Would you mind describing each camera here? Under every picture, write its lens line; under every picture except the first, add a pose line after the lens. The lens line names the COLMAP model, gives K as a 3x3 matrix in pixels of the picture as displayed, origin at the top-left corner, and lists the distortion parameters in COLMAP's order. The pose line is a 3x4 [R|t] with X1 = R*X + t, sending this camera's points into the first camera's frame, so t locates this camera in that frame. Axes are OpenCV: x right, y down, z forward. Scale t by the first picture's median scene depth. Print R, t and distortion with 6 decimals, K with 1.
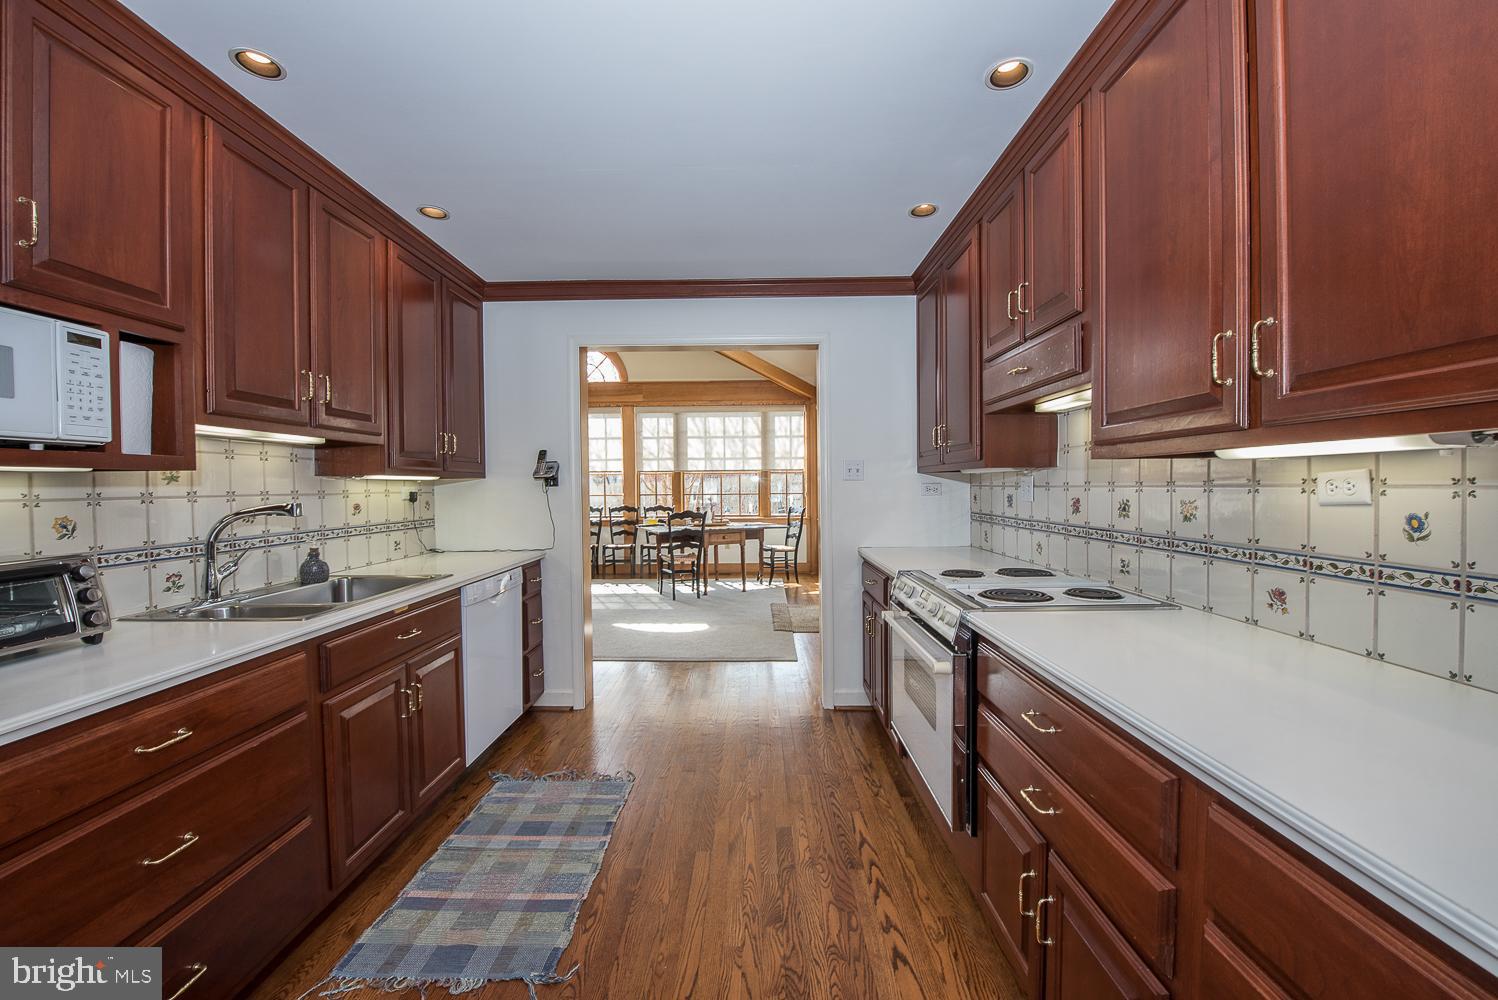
lens RADIAL K [[594.5, 0, 751.5], [0, 594.5, 492.4], [0, 0, 1]] dist [-0.017624, -0.002003]
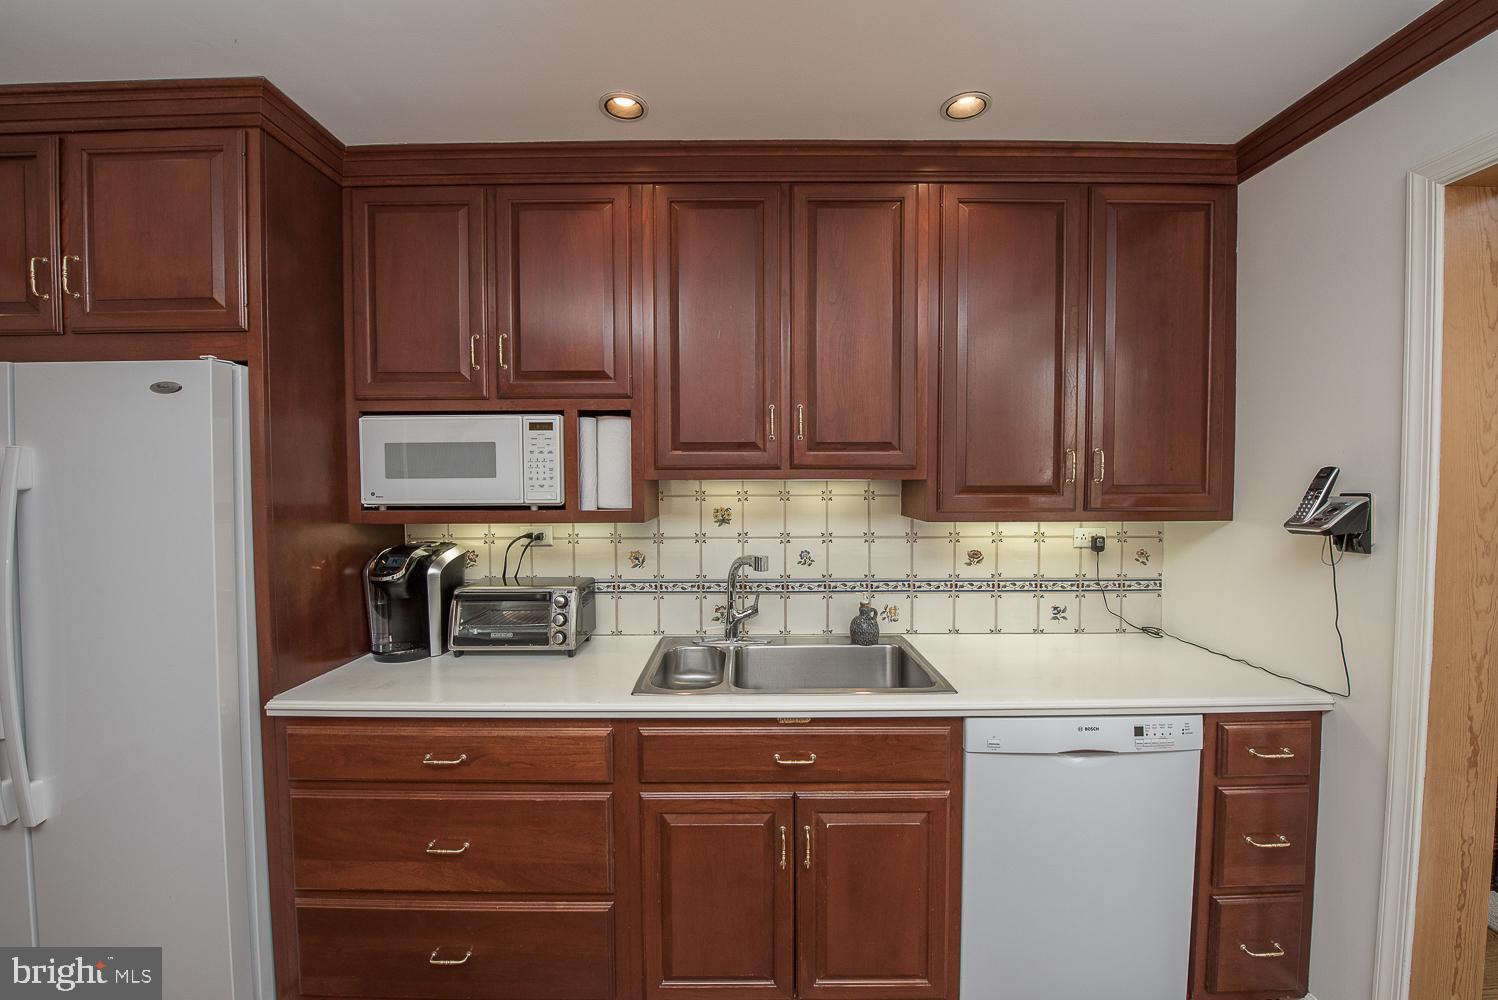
lens RADIAL K [[594.5, 0, 746.3], [0, 594.5, 499.2], [0, 0, 1]] dist [-0.017624, -0.002003]
pose [[-0.000381, 0.042636, -0.999091, 0.141228], [-0.007887, 0.999059, 0.042638, -0.118674], [0.999969, 0.007896, -0.000044, 1.089536]]
